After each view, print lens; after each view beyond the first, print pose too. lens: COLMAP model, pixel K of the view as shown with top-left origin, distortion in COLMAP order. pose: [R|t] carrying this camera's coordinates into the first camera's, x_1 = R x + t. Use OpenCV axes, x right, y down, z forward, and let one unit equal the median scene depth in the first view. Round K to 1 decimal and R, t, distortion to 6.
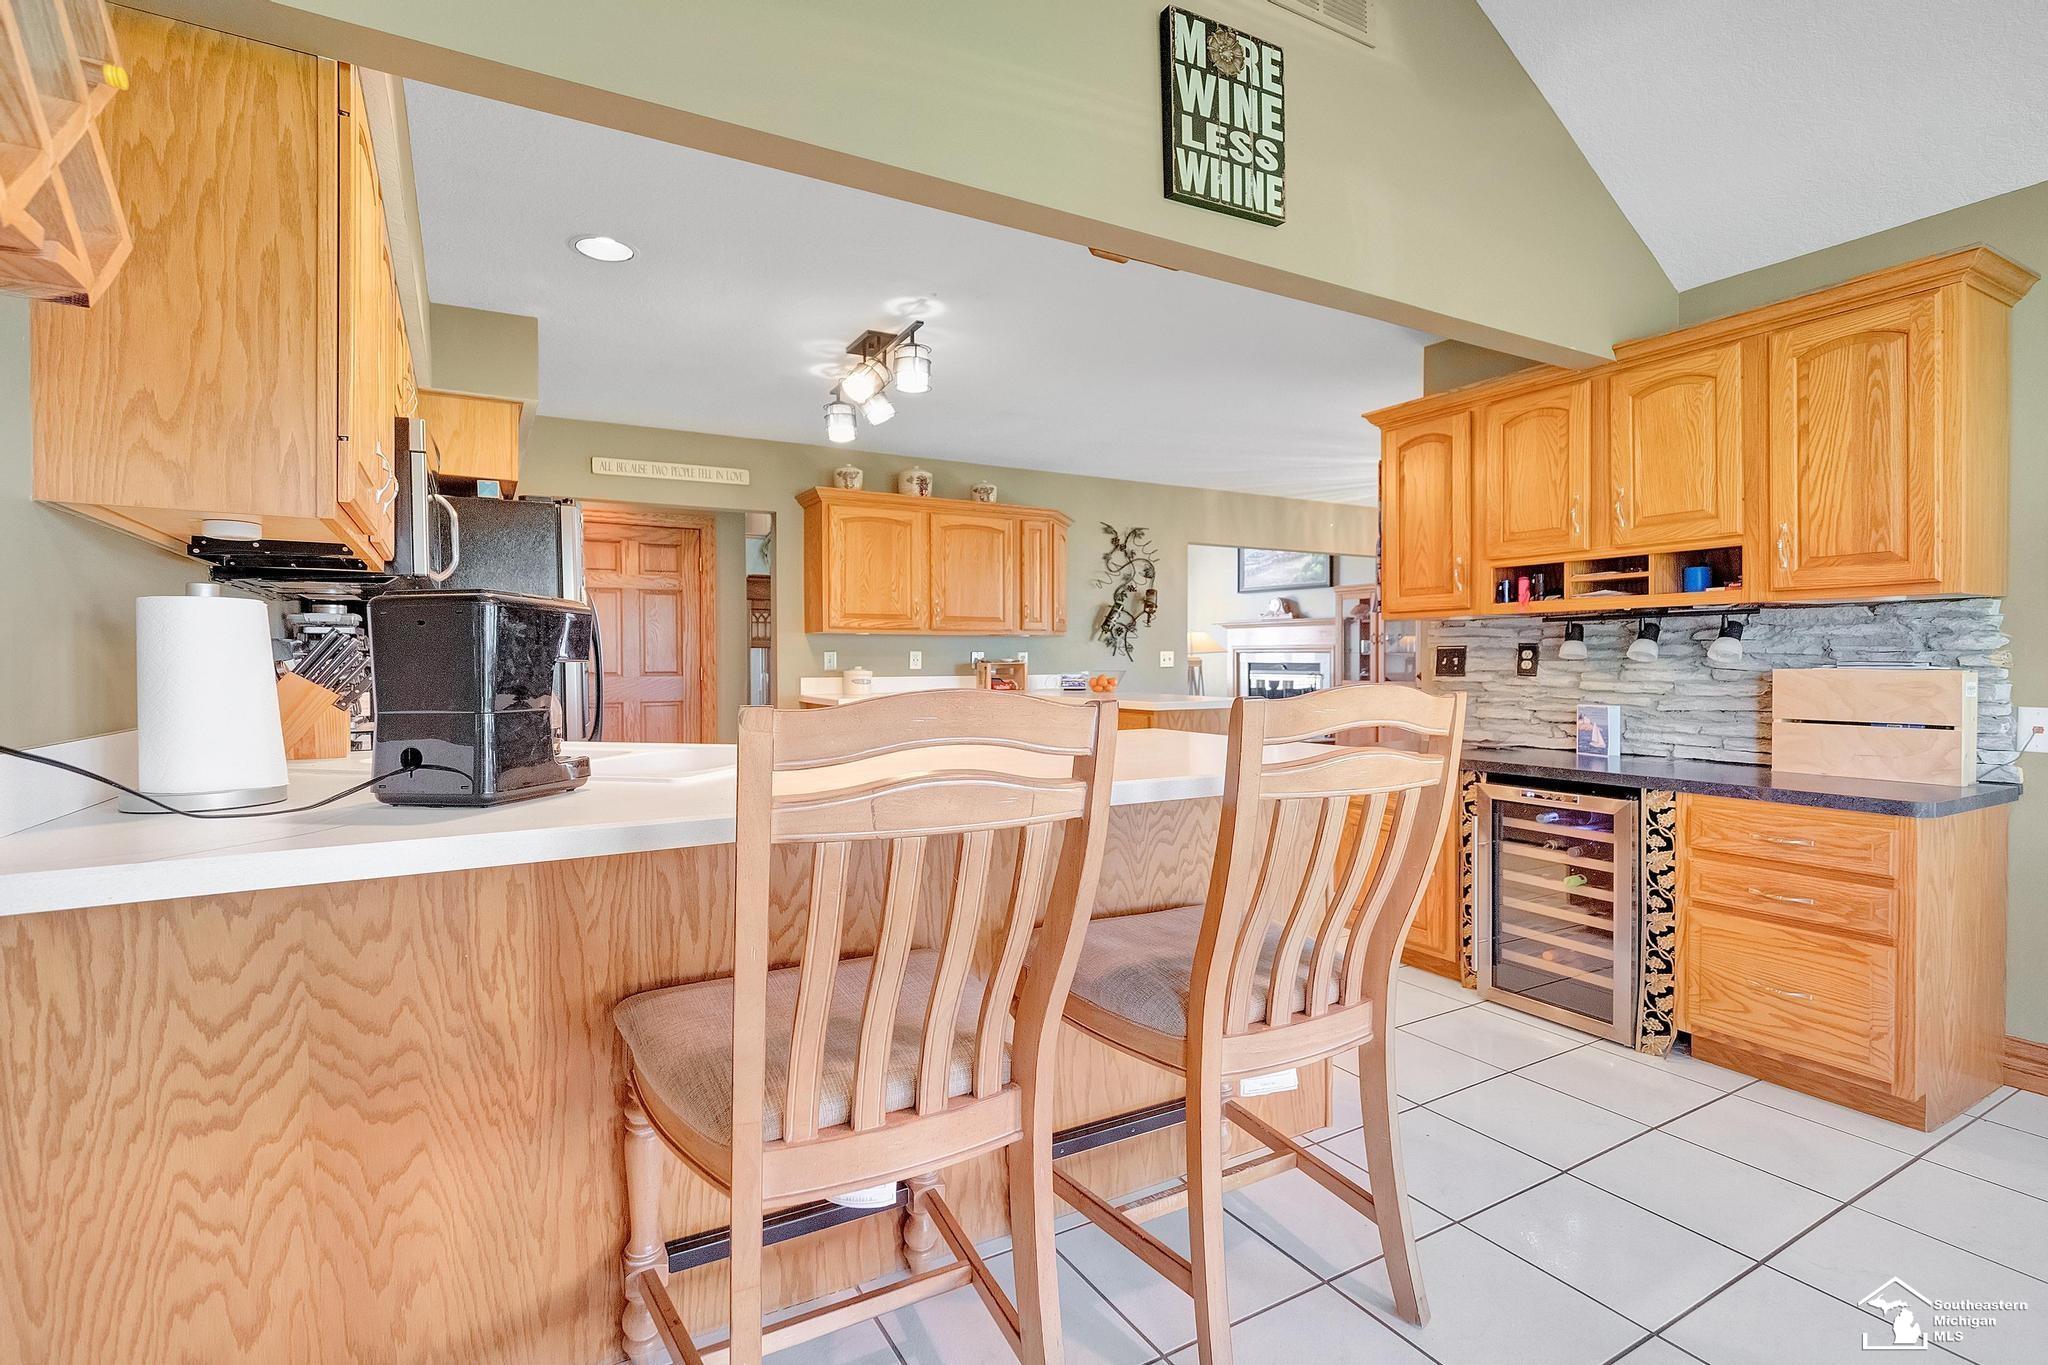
lens RADIAL K [[952.7, 0, 1025.5], [0, 952.7, 664.4], [0, 0, 1]] dist [-0.000611, -0.000080]
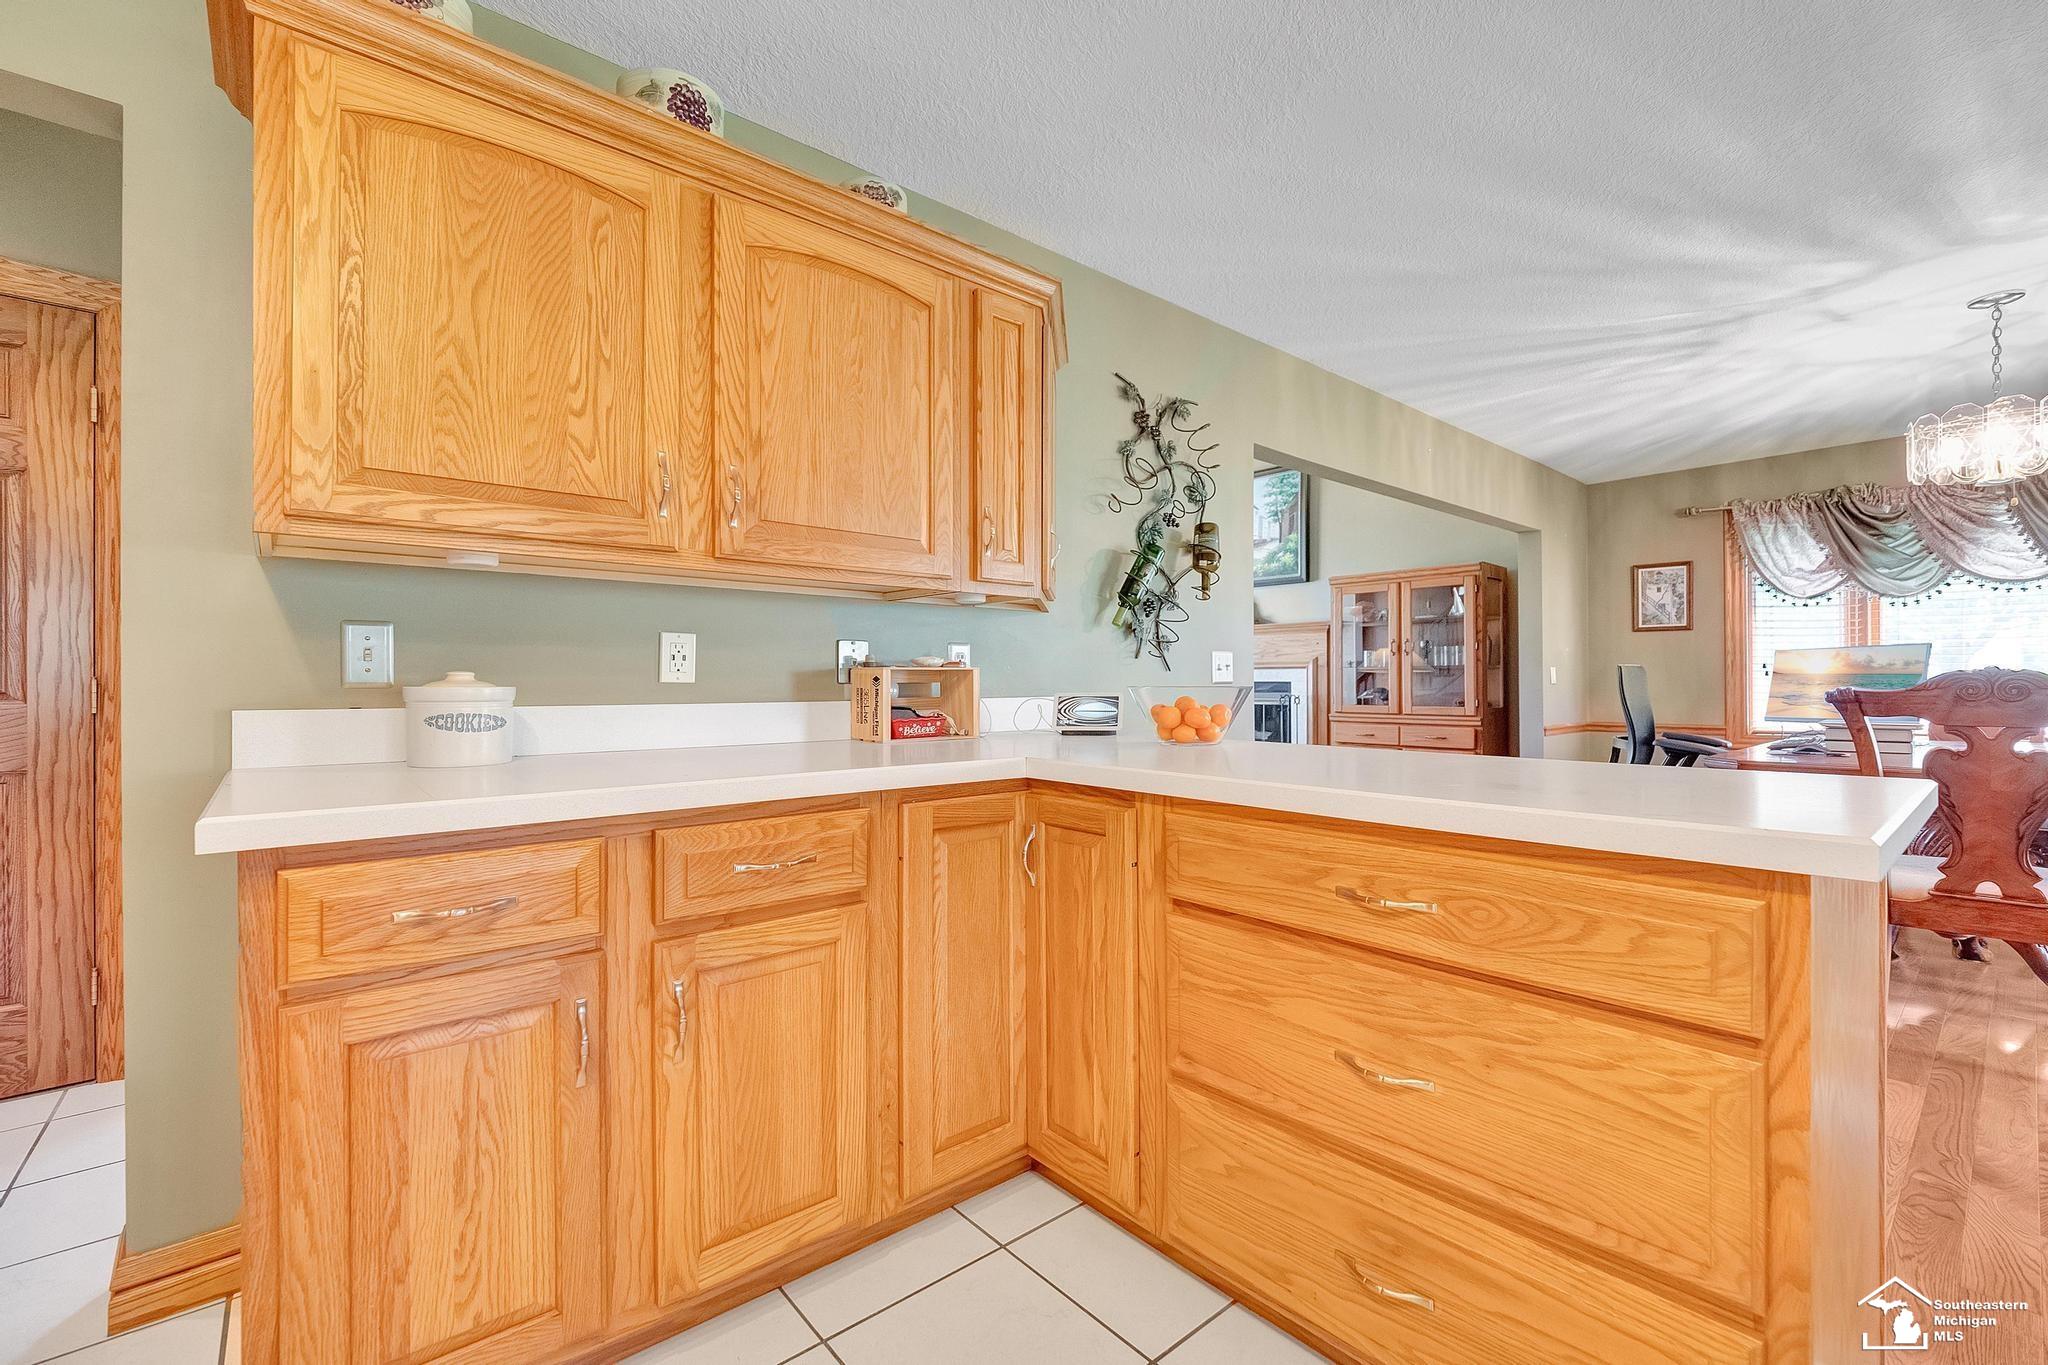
lens RADIAL K [[854.2, 0, 1023.5], [0, 854.2, 680.8], [0, 0, 1]] dist [-0.001673, -0.000494]
pose [[0.983707, -0.000180, 0.179781, -0.048986], [0.002001, 0.999948, -0.009951, 0.008141], [-0.179770, 0.010149, 0.983656, 0.706164]]
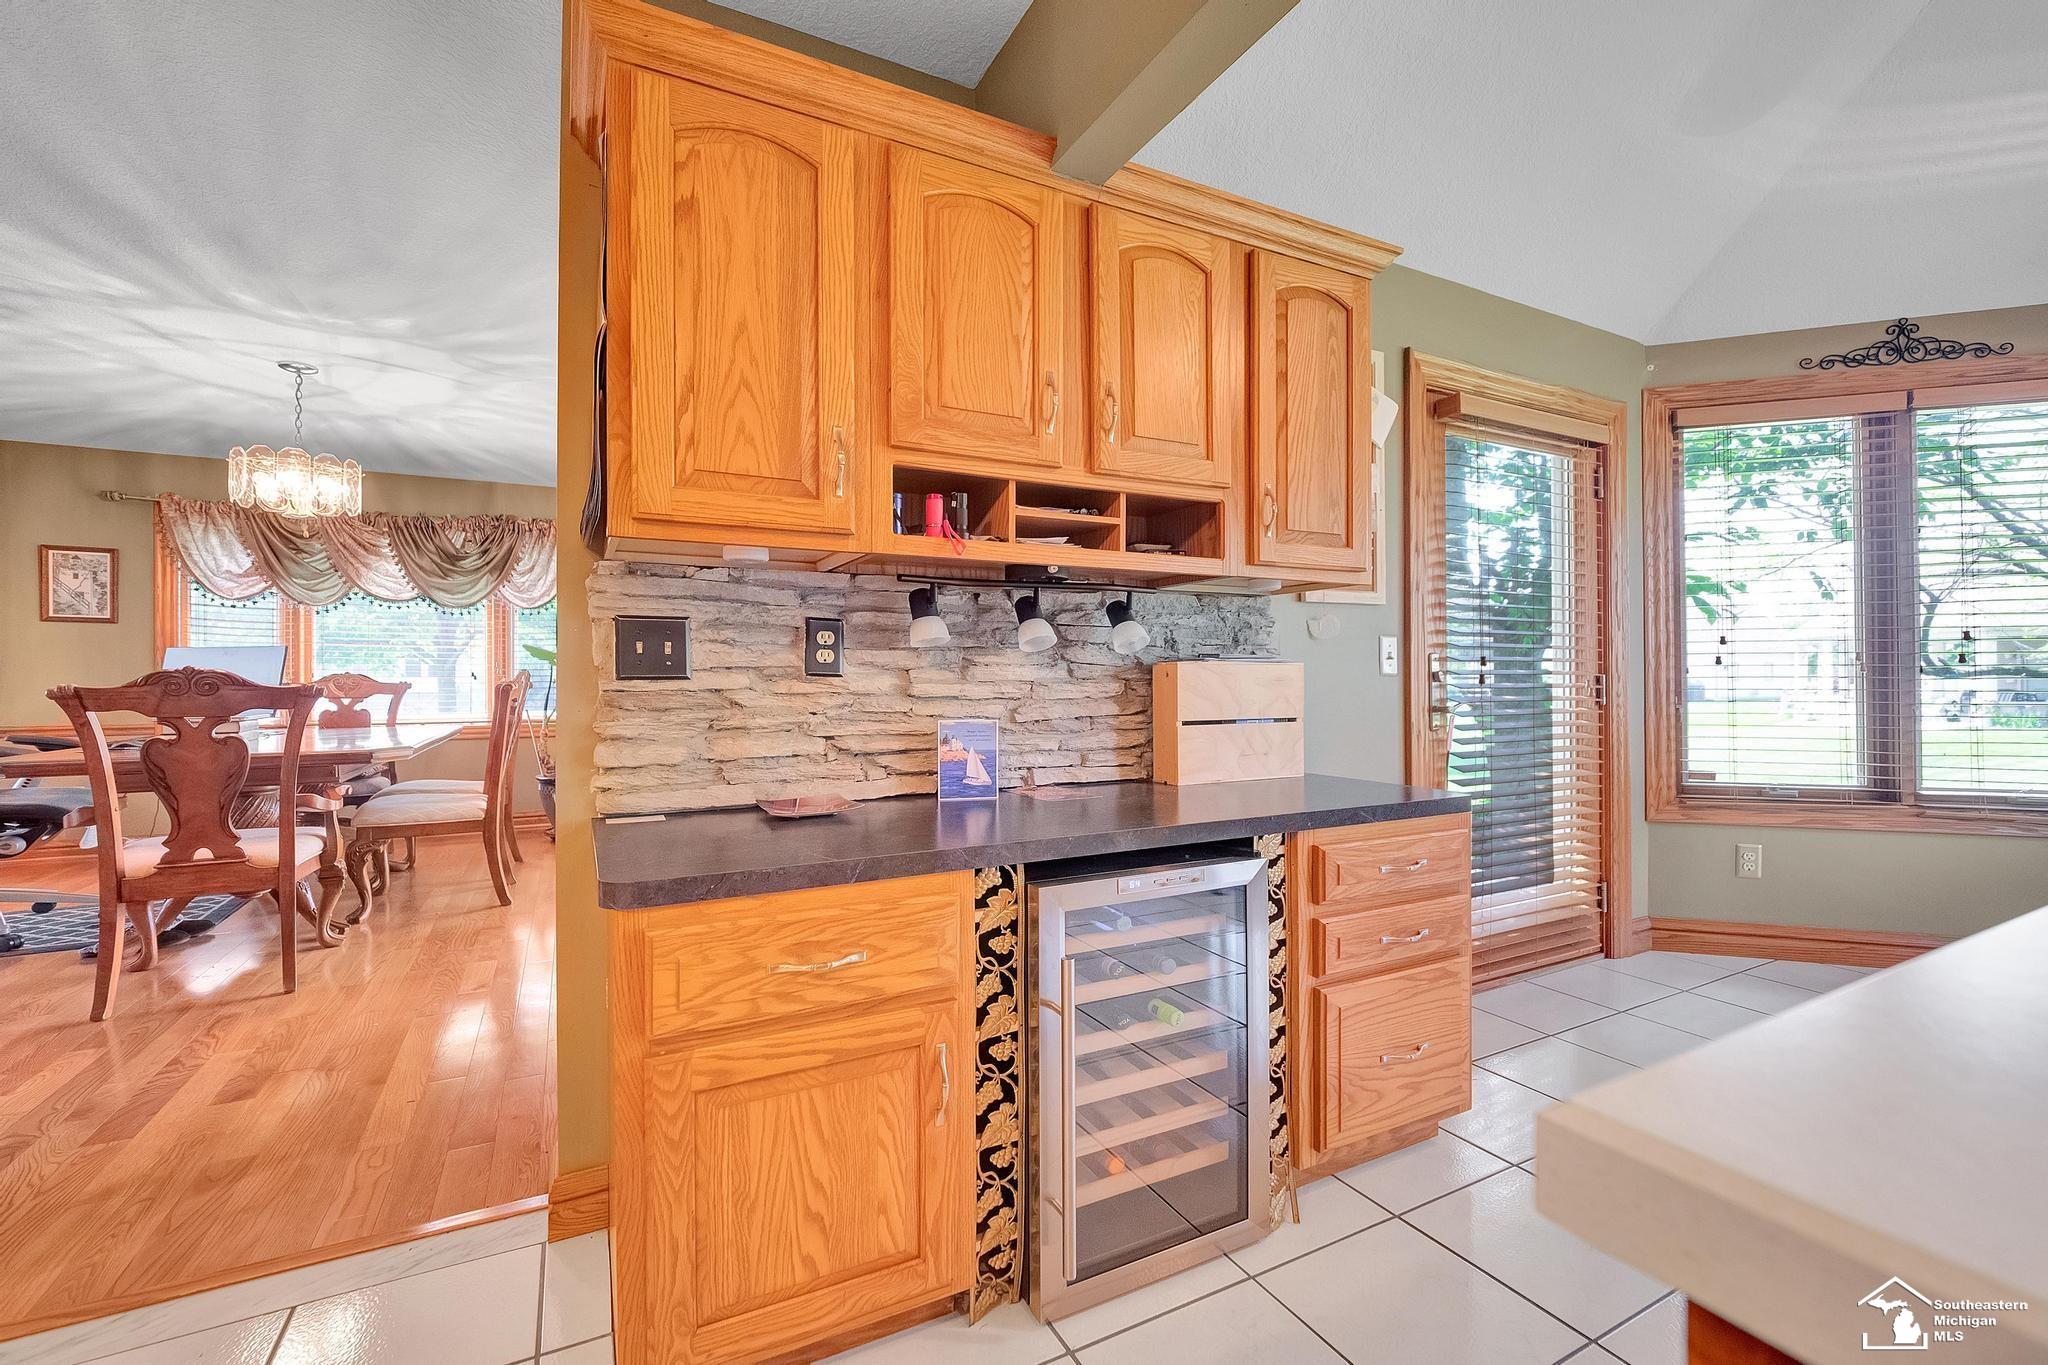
lens RADIAL K [[854.2, 0, 1016.3], [0, 854.2, 674.7], [0, 0, 1]] dist [-0.001673, -0.000494]
pose [[0.054956, 0.005912, 0.998471, 0.020098], [0.007887, 0.999949, -0.006355, 0.009688], [-0.998458, 0.008224, 0.054907, 0.540353]]
